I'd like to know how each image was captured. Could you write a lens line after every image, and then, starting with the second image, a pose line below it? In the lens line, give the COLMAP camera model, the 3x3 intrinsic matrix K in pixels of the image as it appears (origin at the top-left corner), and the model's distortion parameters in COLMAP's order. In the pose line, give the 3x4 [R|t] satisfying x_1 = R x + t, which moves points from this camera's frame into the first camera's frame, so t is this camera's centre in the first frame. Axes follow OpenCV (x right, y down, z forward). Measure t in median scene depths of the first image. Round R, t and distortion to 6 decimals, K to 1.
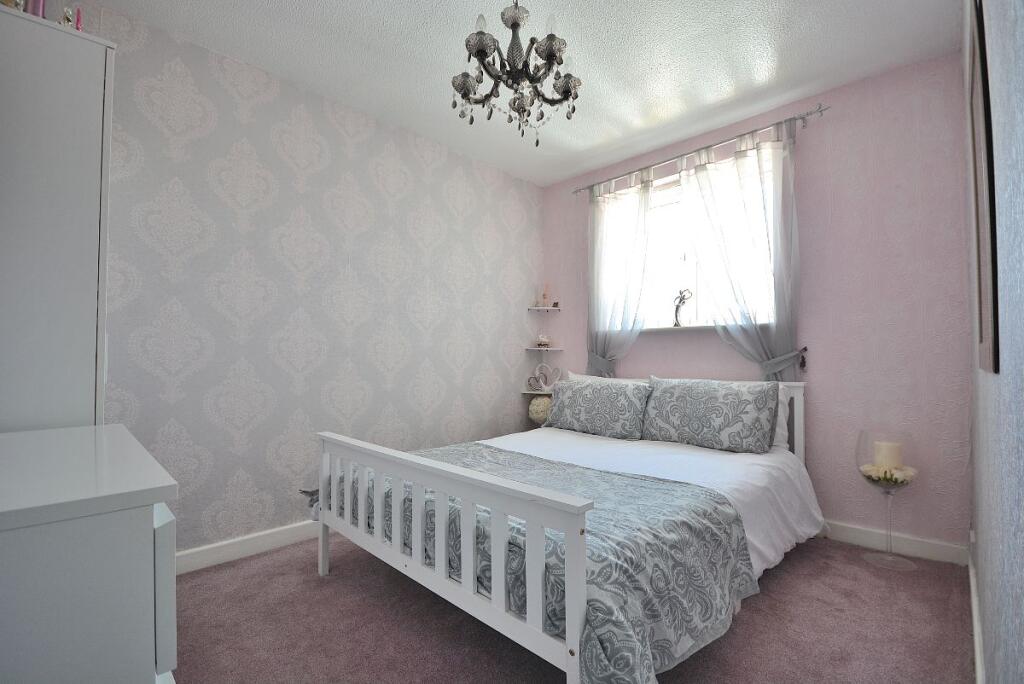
lens RADIAL K [[450.0, 0, 511.4], [0, 450.0, 347.9], [0, 0, 1]] dist [0.002822, -0.004111]
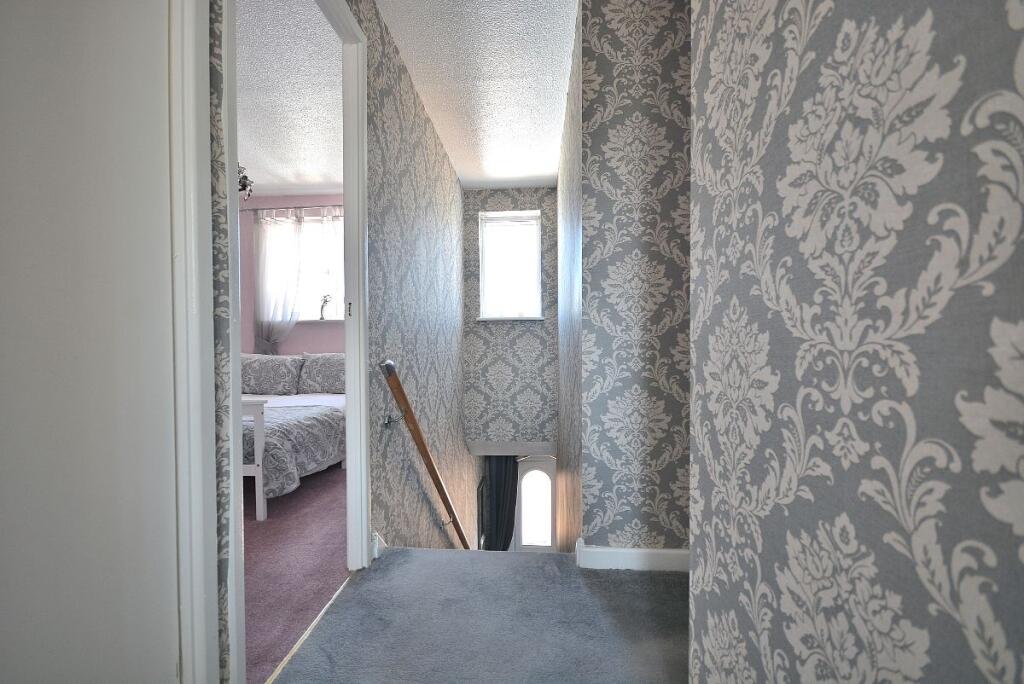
lens RADIAL K [[450.0, 0, 512.1], [0, 450.0, 350.0], [0, 0, 1]] dist [0.002822, -0.004111]
pose [[0.760570, -0.019198, 0.648972, -0.139679], [-0.006394, 0.999293, 0.037055, -0.005511], [-0.649224, -0.032332, 0.759910, -0.610701]]
